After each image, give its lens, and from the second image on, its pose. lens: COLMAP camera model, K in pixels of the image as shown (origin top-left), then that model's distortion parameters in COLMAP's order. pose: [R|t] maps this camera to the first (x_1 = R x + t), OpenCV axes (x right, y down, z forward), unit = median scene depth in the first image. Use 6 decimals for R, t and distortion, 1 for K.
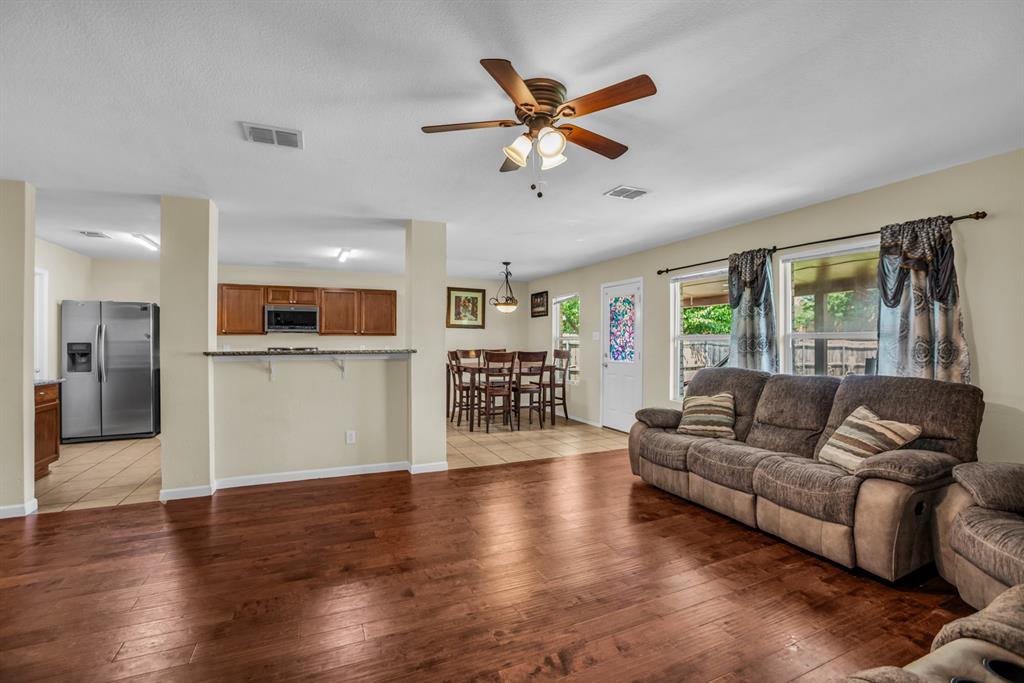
lens RADIAL K [[449.7, 0, 508.1], [0, 449.7, 344.7], [0, 0, 1]] dist [-0.029512, 0.004141]
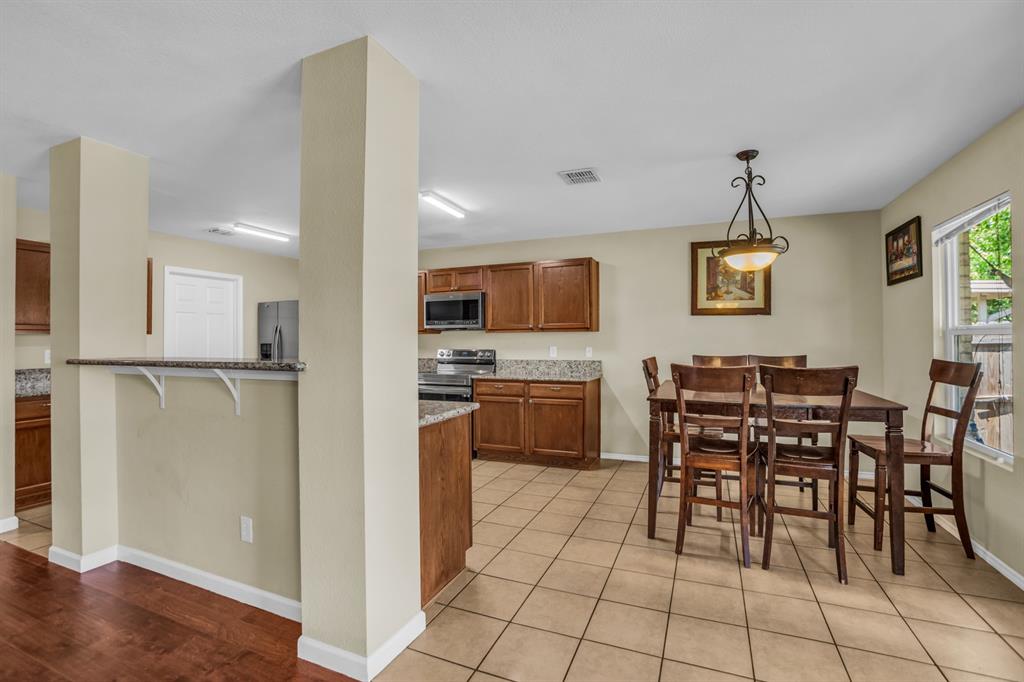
lens RADIAL K [[449.7, 0, 522.5], [0, 449.7, 335.1], [0, 0, 1]] dist [-0.029512, 0.004141]
pose [[0.696333, -0.011743, -0.717623, 0.142032], [0.001360, 0.999886, -0.015043, -0.005010], [0.717718, 0.009499, 0.696269, 0.533941]]
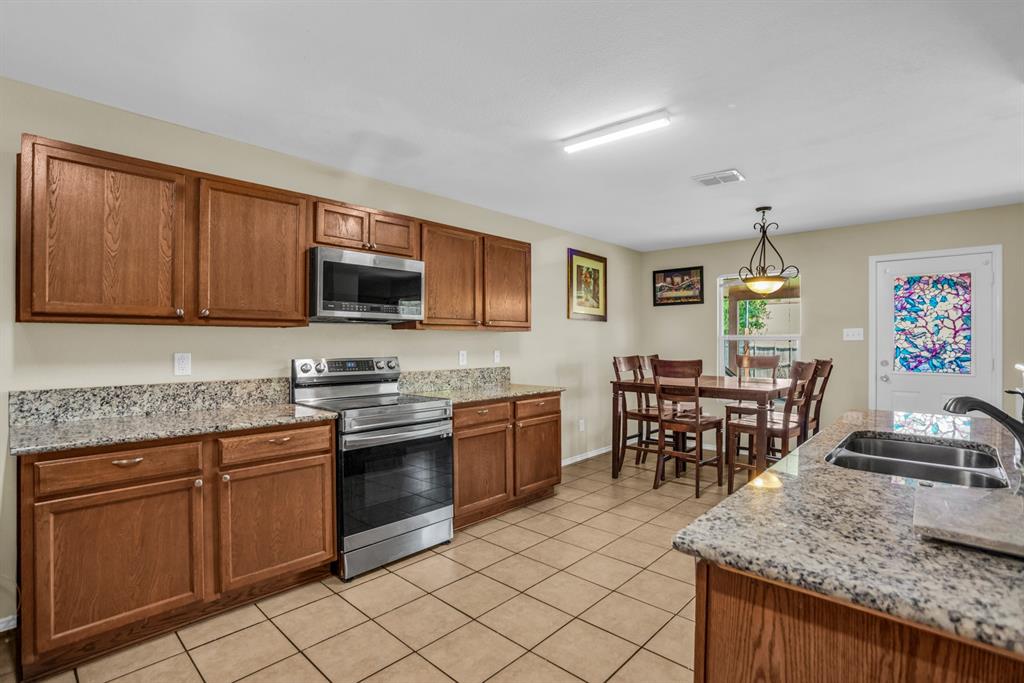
lens RADIAL K [[486.3, 0, 511.1], [0, 486.3, 341.6], [0, 0, 1]] dist [-0.024377, -0.000157]
pose [[0.920972, 0.001725, 0.389625, -0.528635], [0.000469, 0.999985, -0.005537, -0.004547], [-0.389628, 0.005283, 0.920957, 0.526686]]
